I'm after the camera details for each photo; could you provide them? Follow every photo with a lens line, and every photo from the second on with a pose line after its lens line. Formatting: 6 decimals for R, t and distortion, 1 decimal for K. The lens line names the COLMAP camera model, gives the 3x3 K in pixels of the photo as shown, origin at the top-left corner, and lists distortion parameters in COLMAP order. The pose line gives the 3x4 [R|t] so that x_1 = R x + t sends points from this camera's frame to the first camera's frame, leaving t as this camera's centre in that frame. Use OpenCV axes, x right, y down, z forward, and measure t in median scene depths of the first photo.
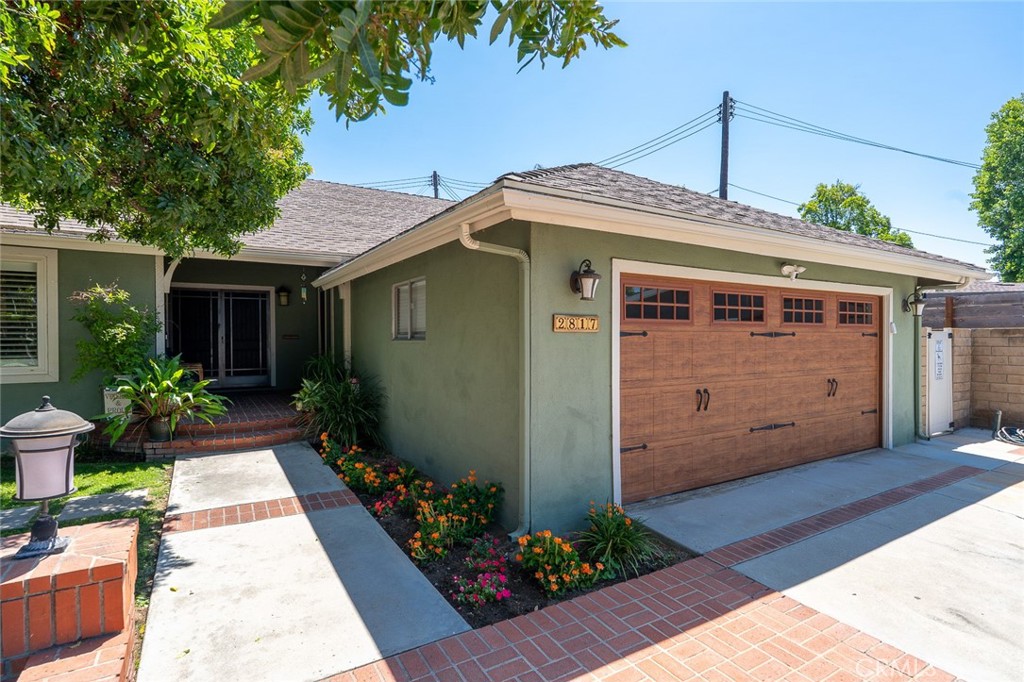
lens RADIAL K [[492.8, 0, 512.0], [0, 492.8, 341.0], [0, 0, 1]] dist [-0.000769, -0.000711]
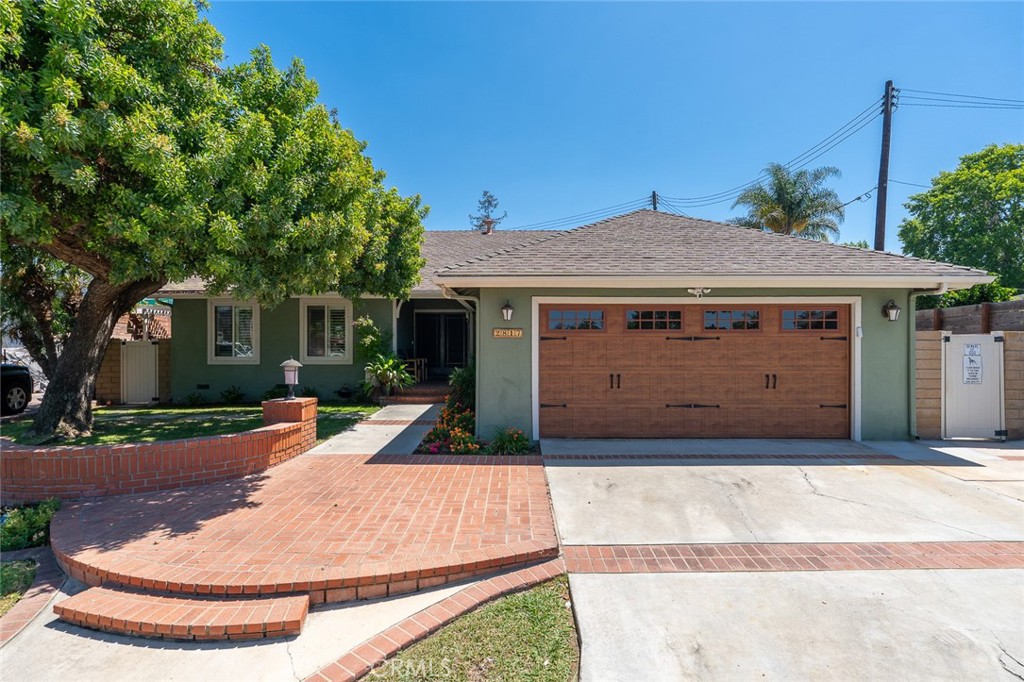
lens RADIAL K [[492.8, 0, 512.0], [0, 492.8, 341.0], [0, 0, 1]] dist [-0.000769, -0.000711]
pose [[0.847782, -0.003921, -0.530331, 0.827099], [-0.005364, 0.999858, -0.015966, 0.018112], [0.530318, 0.016380, 0.847640, -0.425810]]
